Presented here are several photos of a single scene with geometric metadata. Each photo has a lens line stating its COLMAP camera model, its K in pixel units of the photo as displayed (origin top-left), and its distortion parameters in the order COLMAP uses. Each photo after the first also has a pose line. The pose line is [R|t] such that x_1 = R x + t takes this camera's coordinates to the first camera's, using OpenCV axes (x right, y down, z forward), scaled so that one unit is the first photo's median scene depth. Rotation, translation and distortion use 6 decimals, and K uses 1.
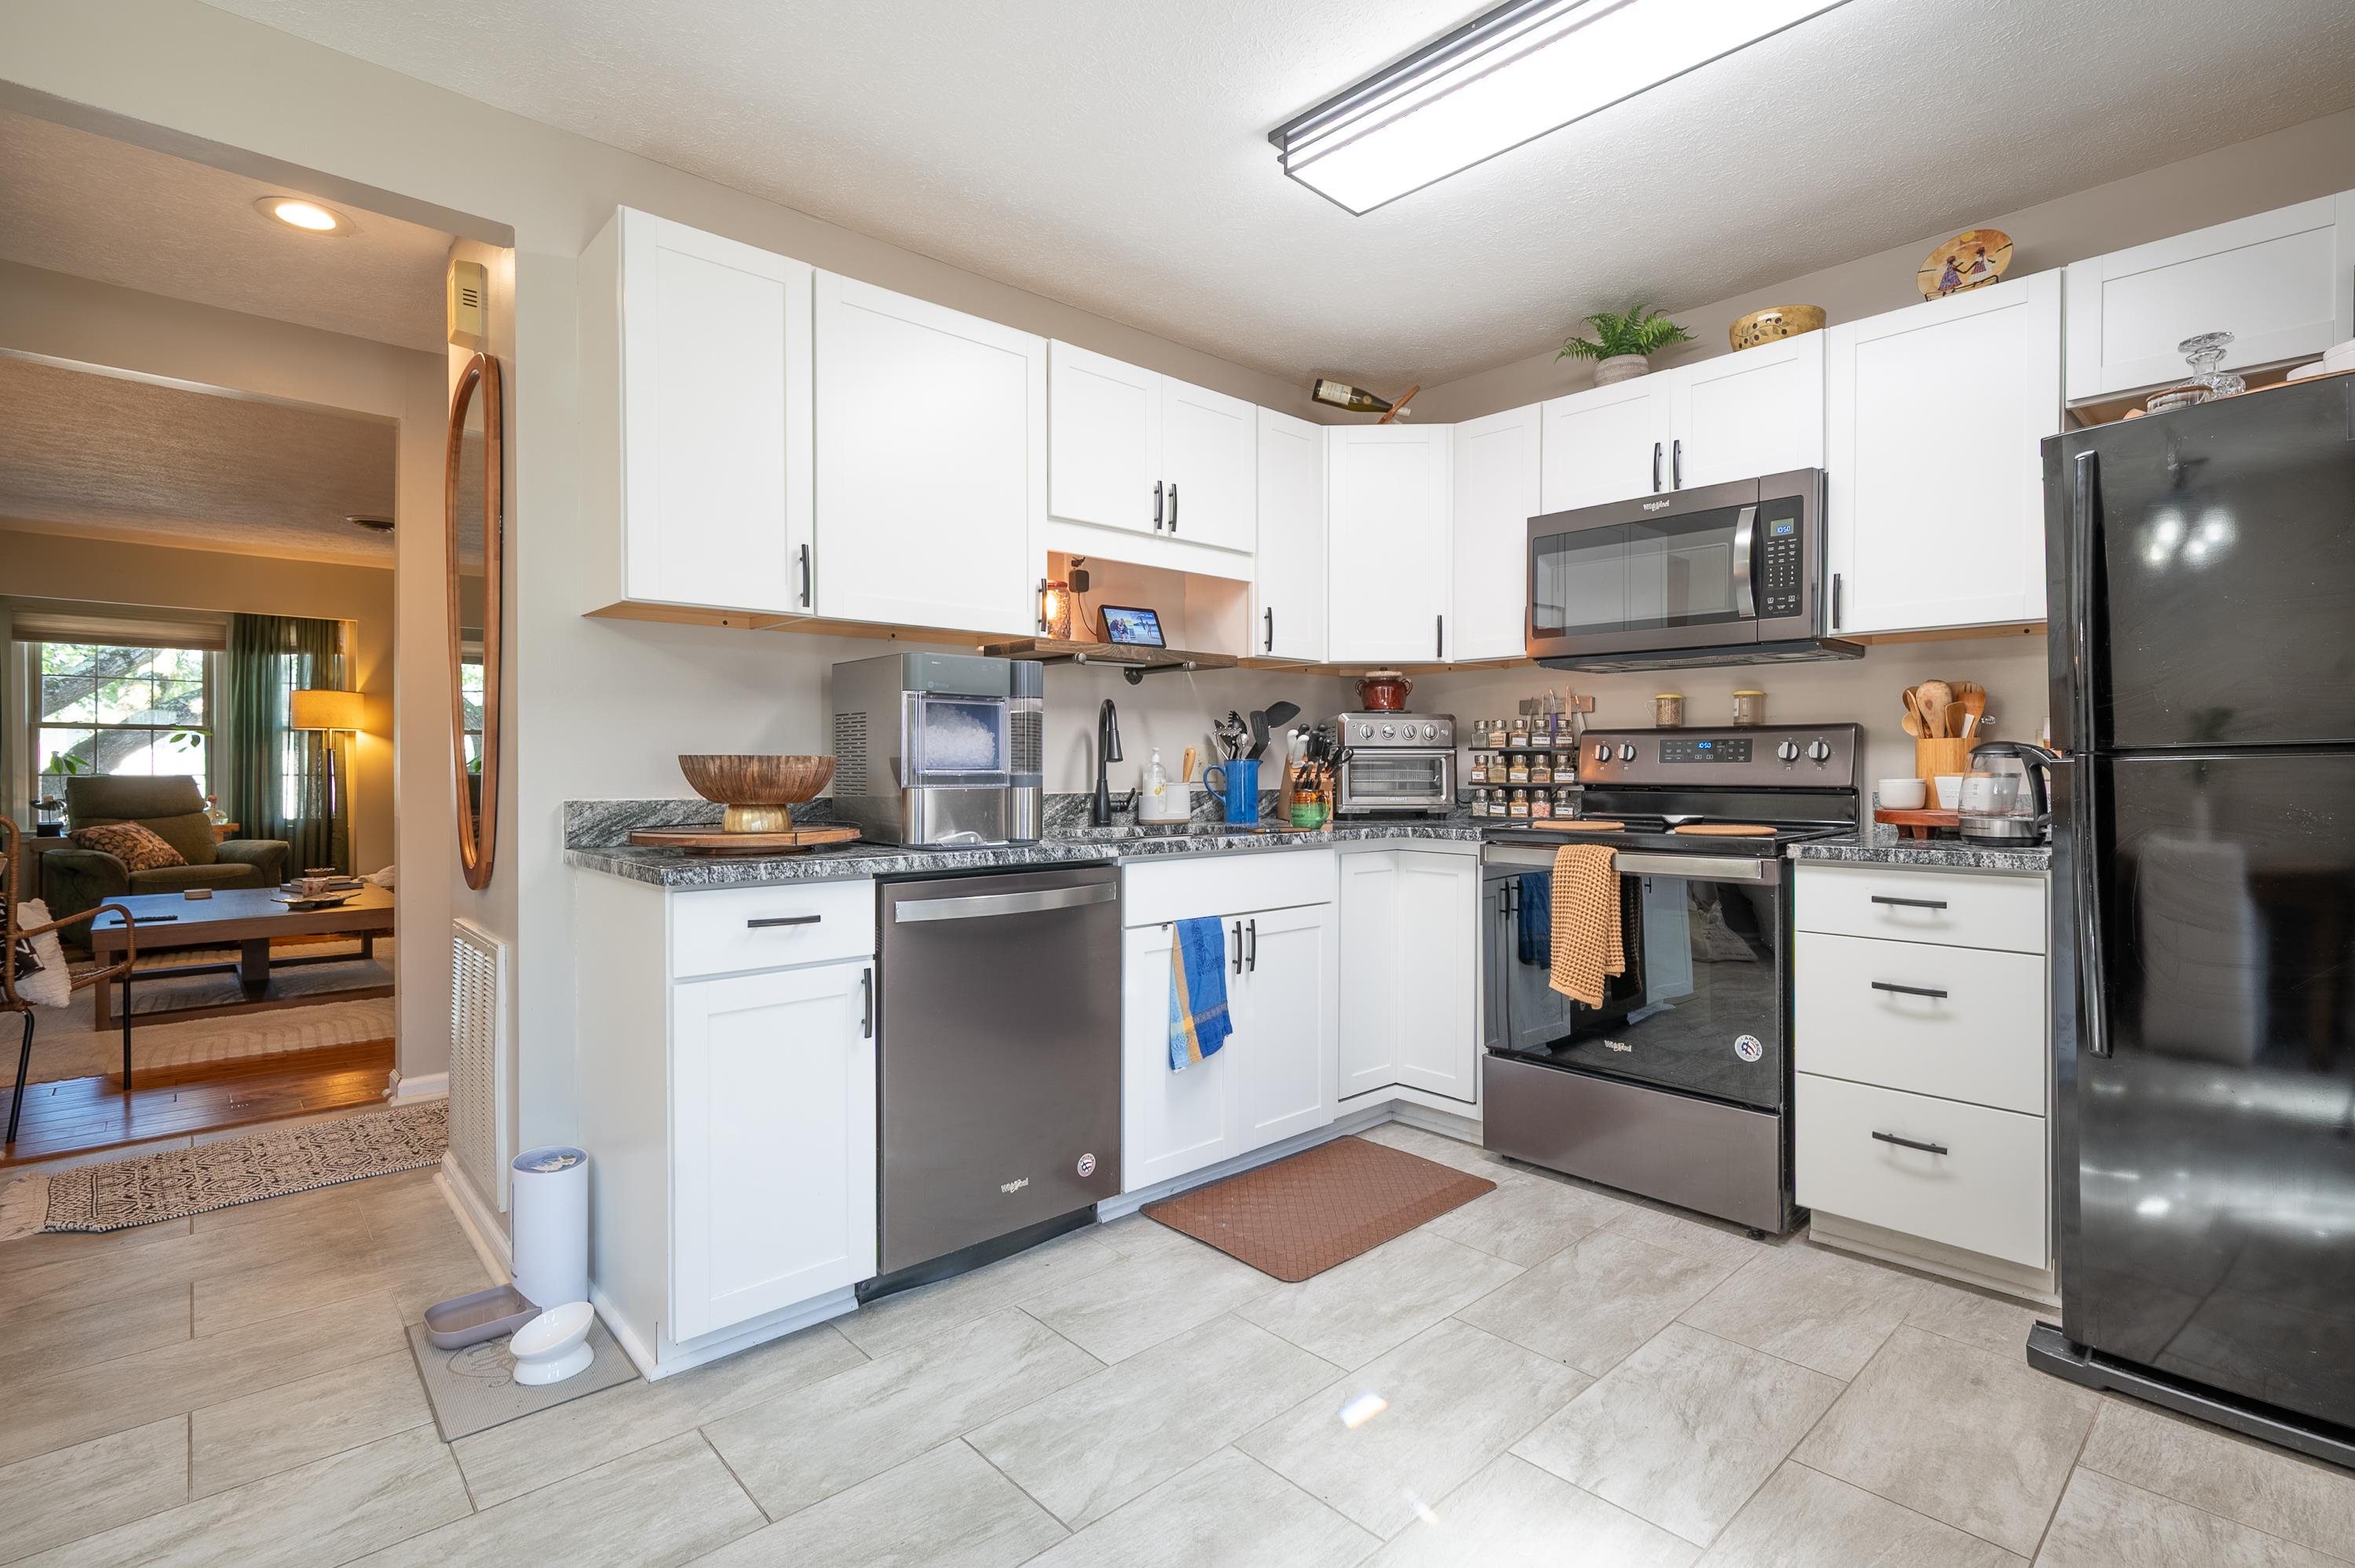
lens RADIAL K [[1088.2, 0, 1173.9], [0, 1088.2, 770.1], [0, 0, 1]] dist [-0.001290, 0.000228]
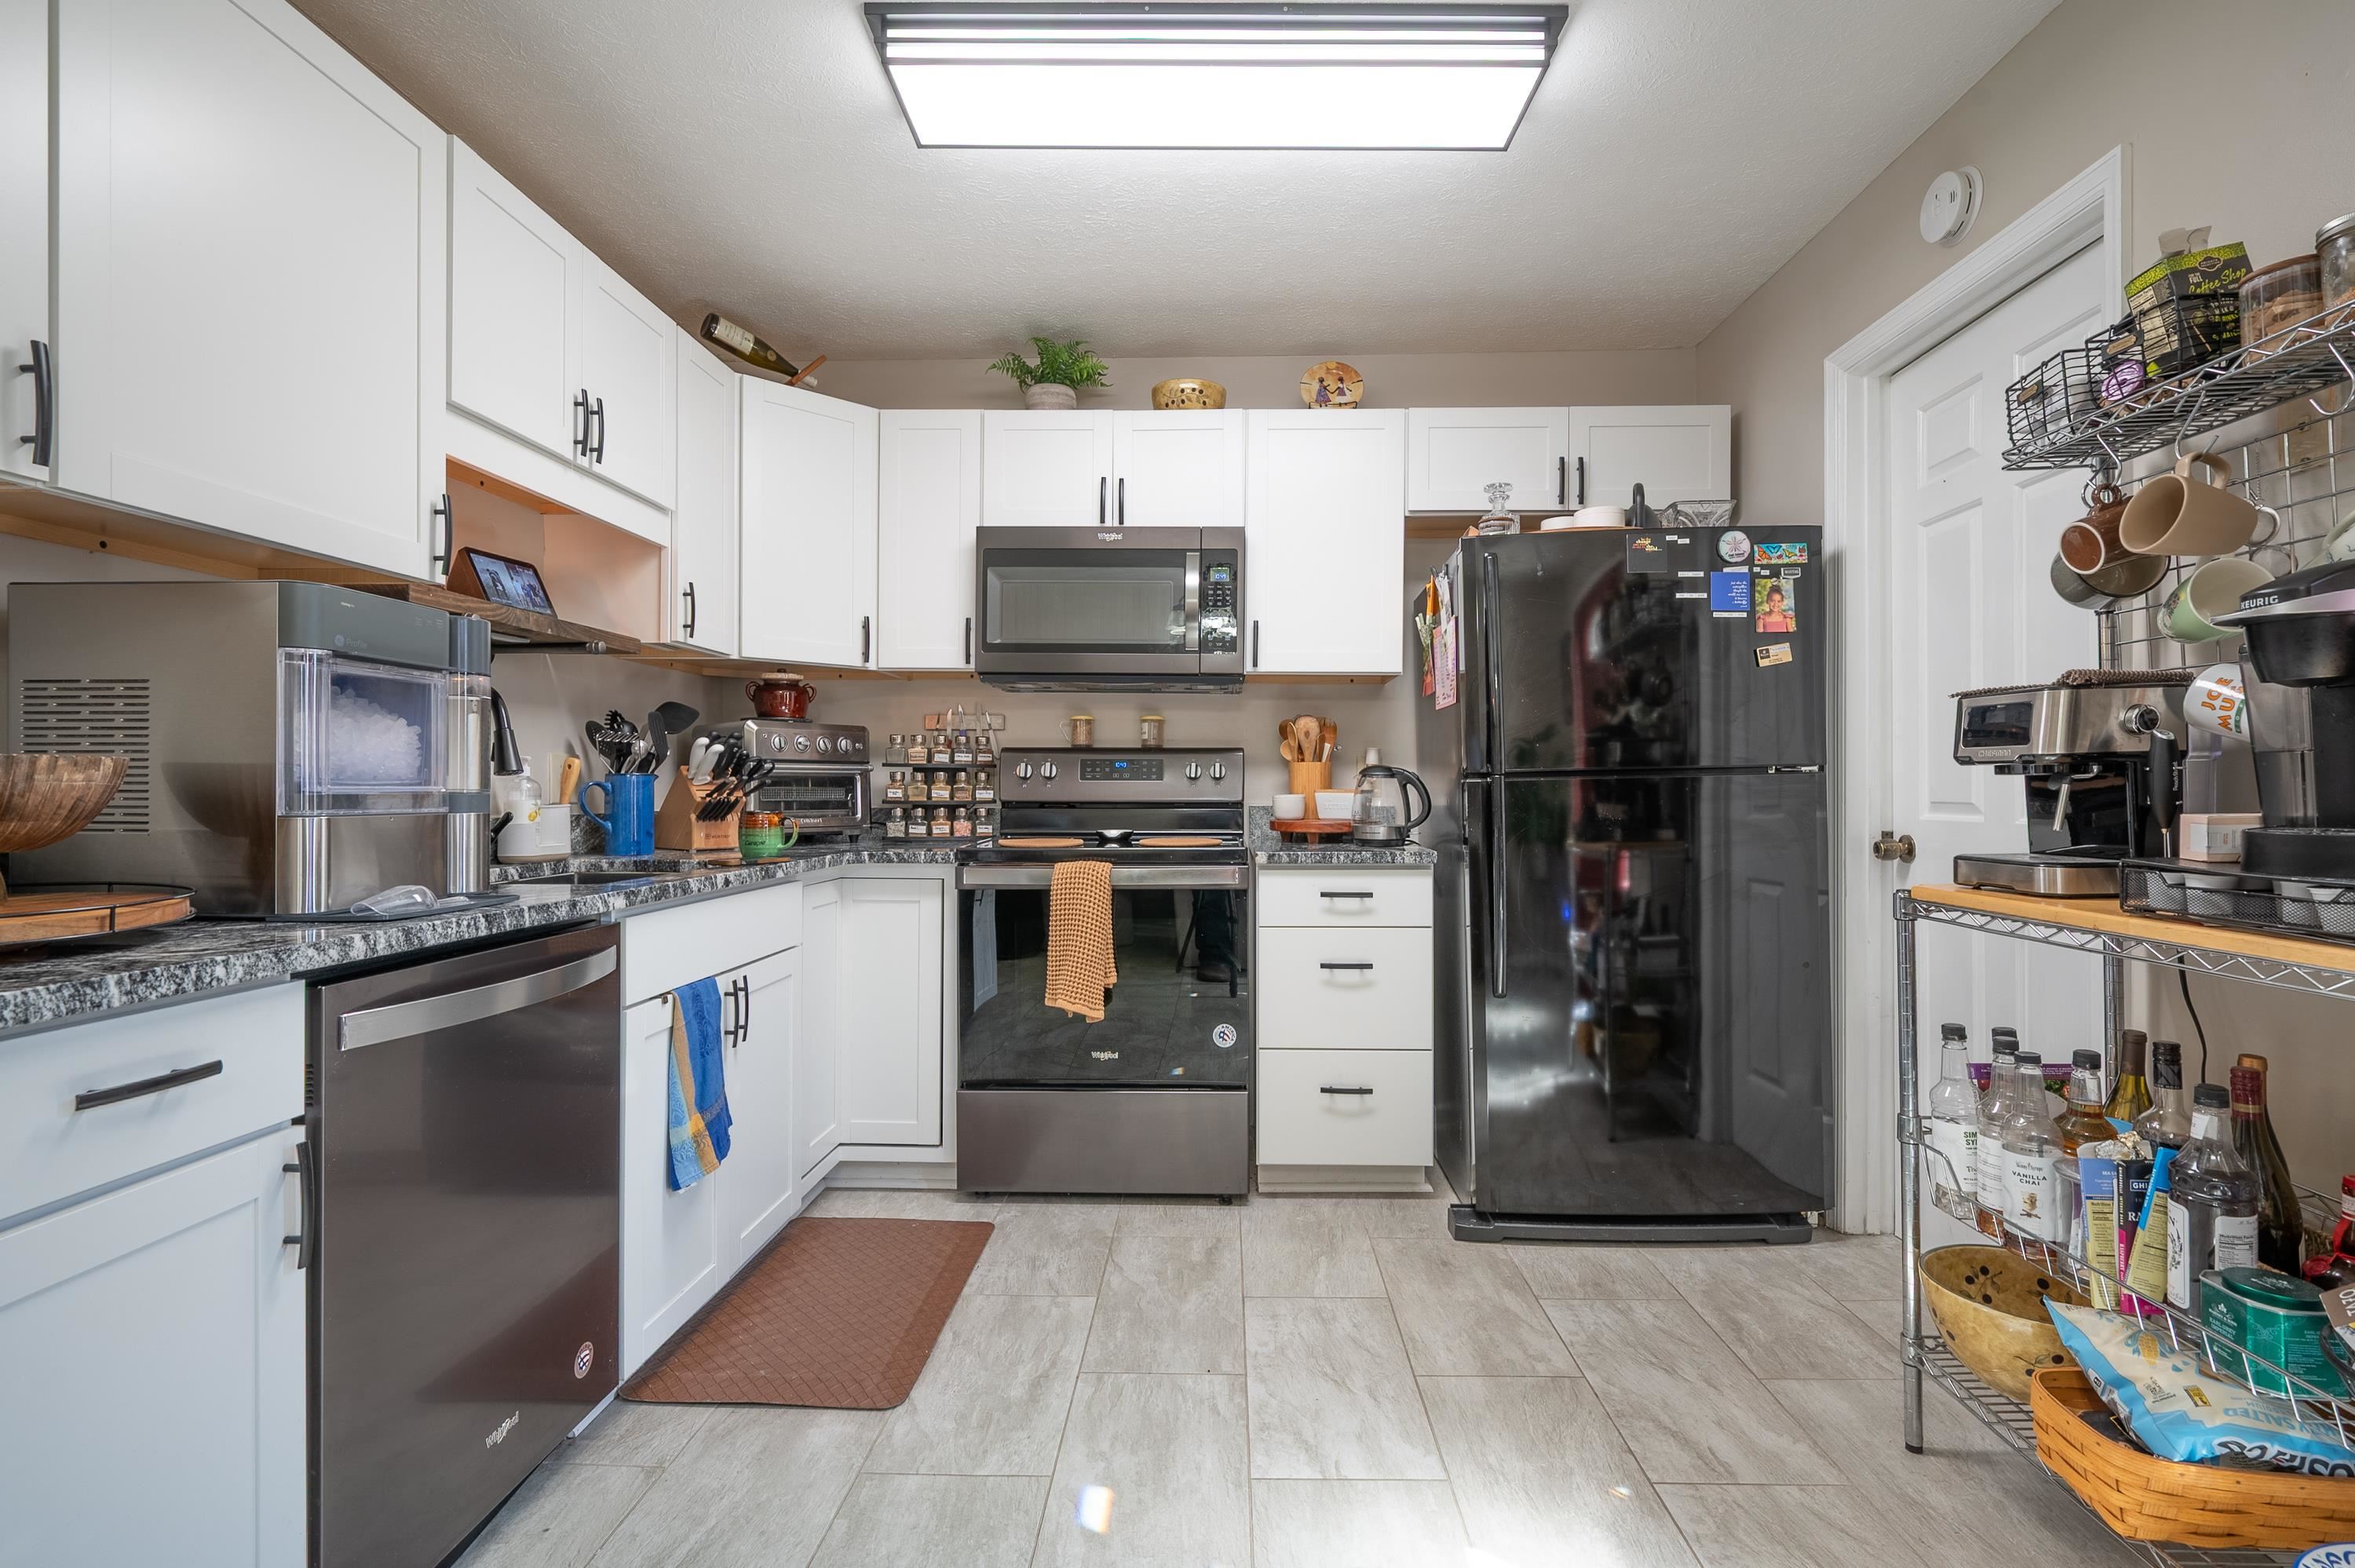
lens RADIAL K [[1094.7, 0, 1175.1], [0, 1094.7, 785.7], [0, 0, 1]] dist [-0.003239, -0.000345]
pose [[0.700334, 0.002255, 0.713812, -0.289872], [-0.000076, 0.999995, -0.003085, 0.001703], [-0.713816, 0.002106, 0.700331, 0.229375]]
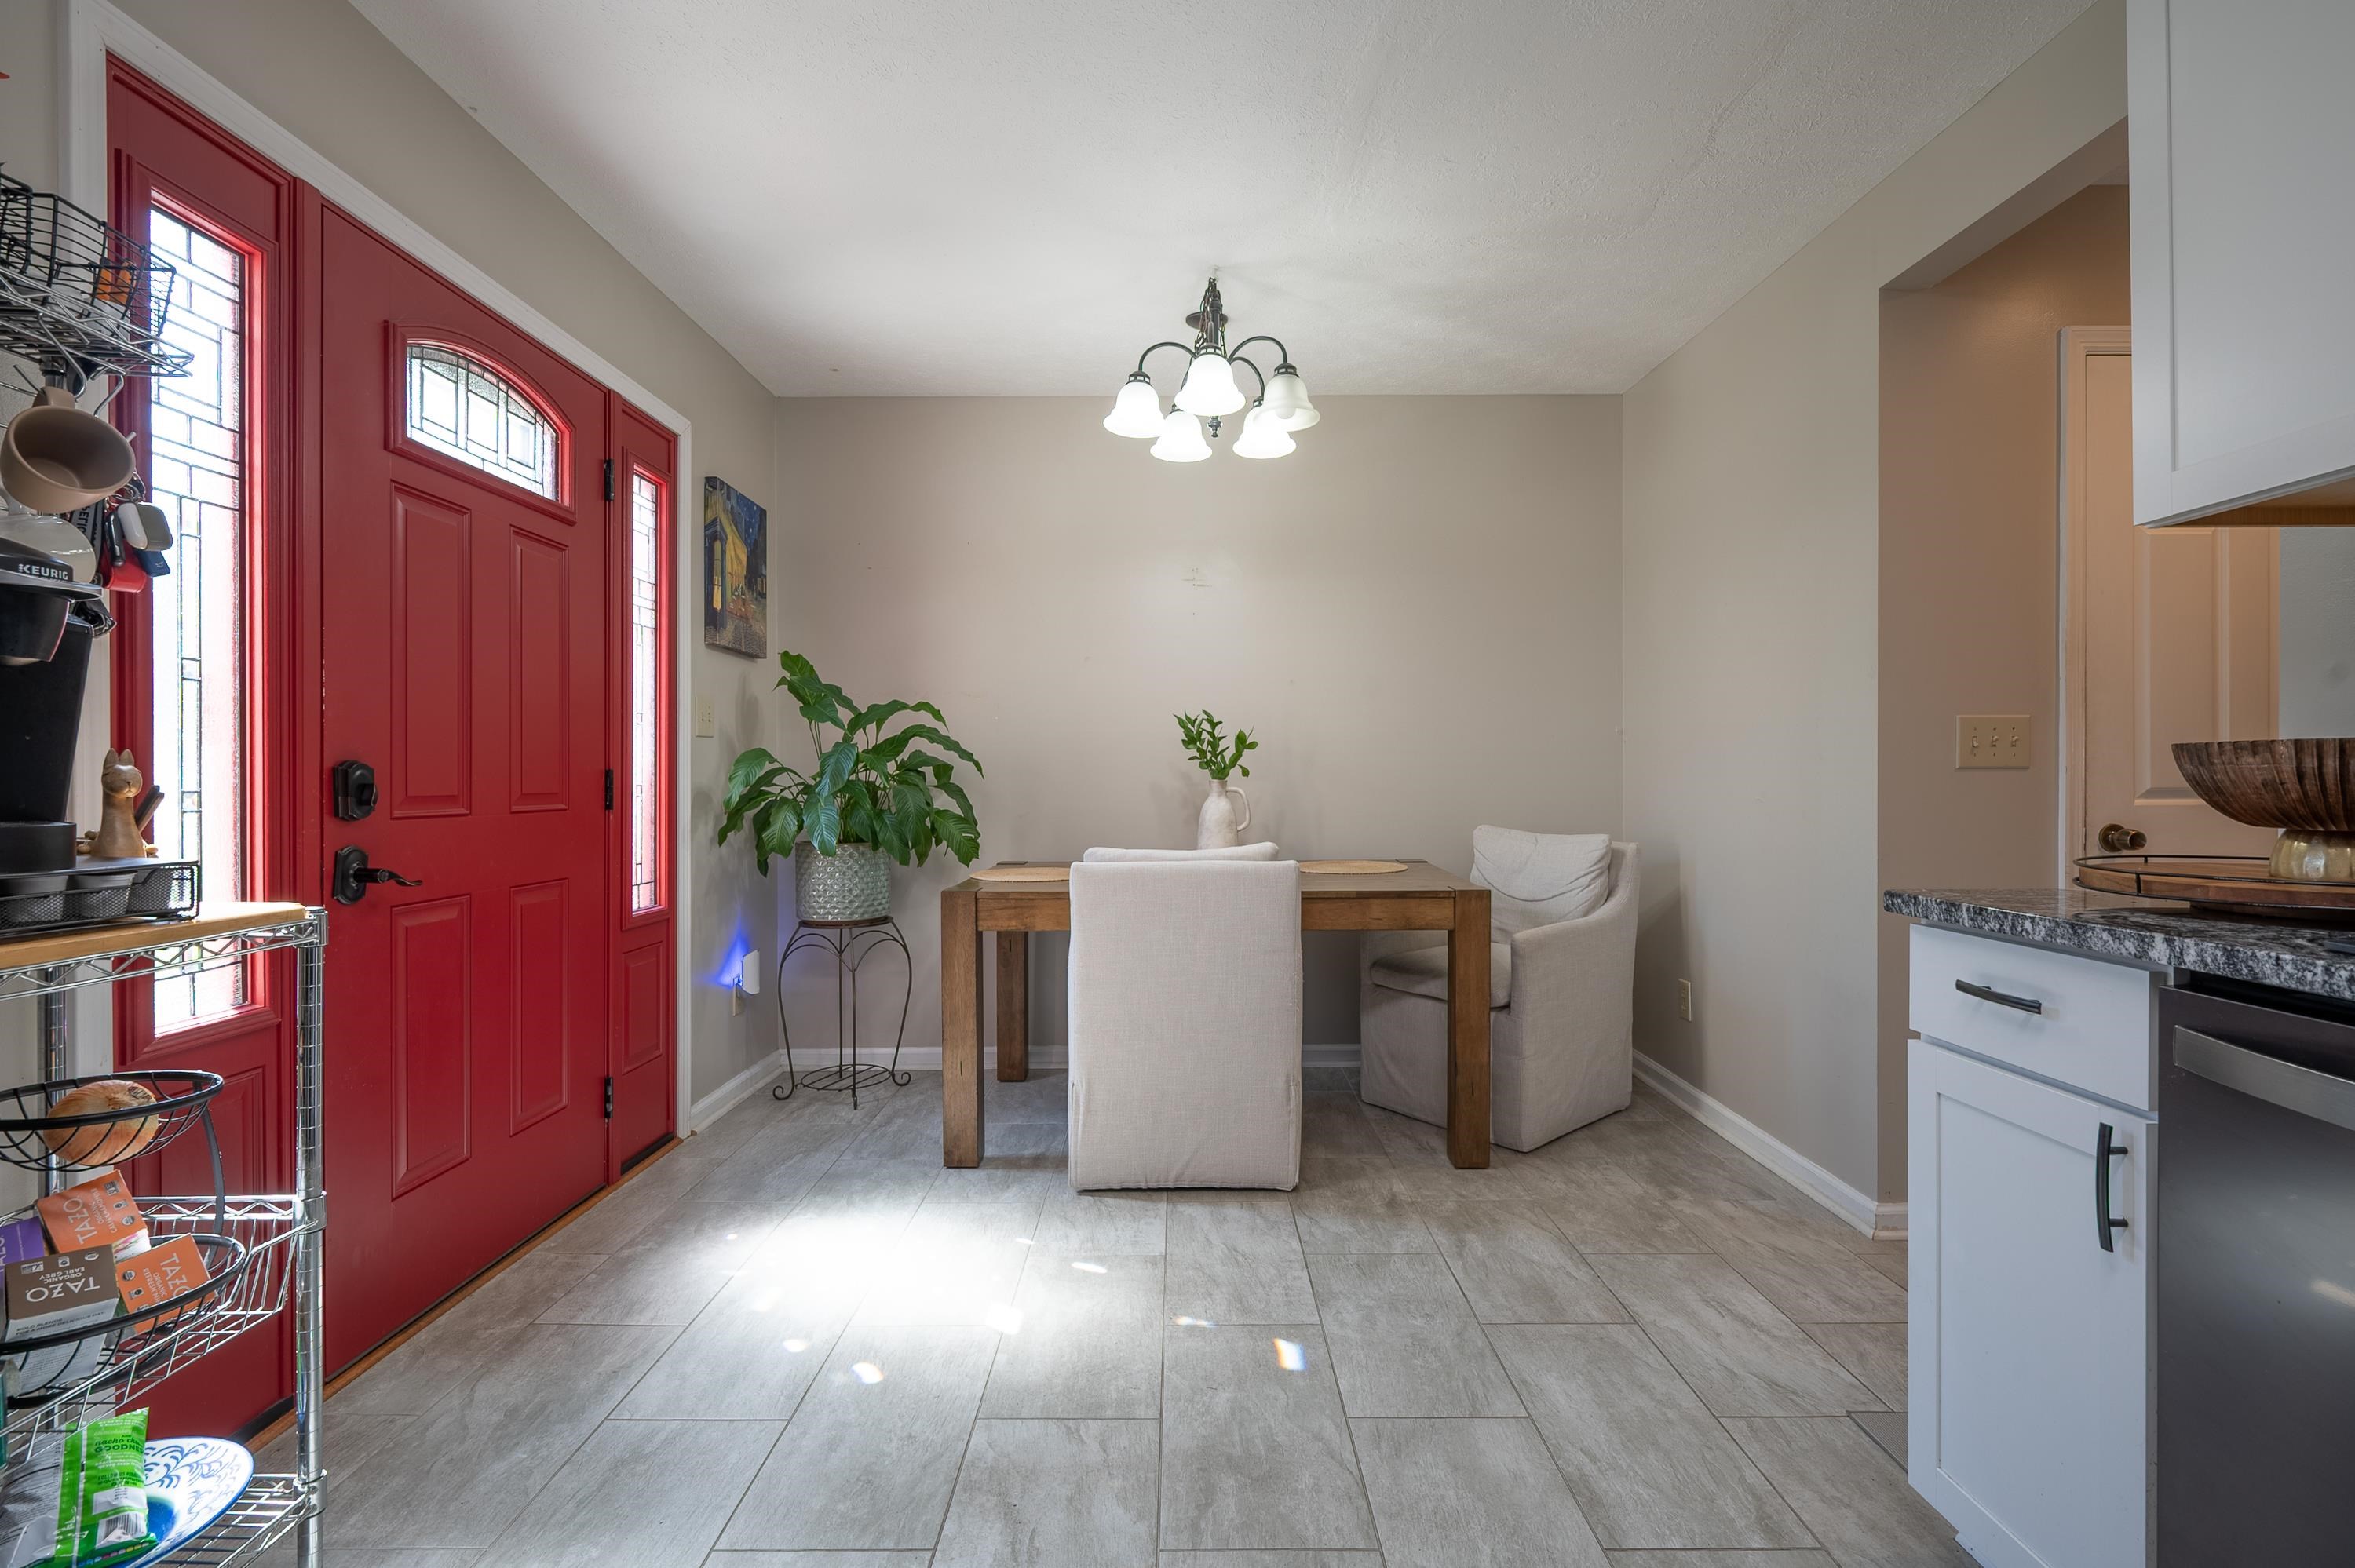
lens RADIAL K [[1094.7, 0, 1175.1], [0, 1094.7, 785.7], [0, 0, 1]] dist [-0.003239, -0.000345]
pose [[-0.677260, 0.002700, -0.735738, 0.354801], [-0.000829, 0.999990, 0.004433, 0.005744], [0.735743, 0.003613, -0.677251, 0.809451]]
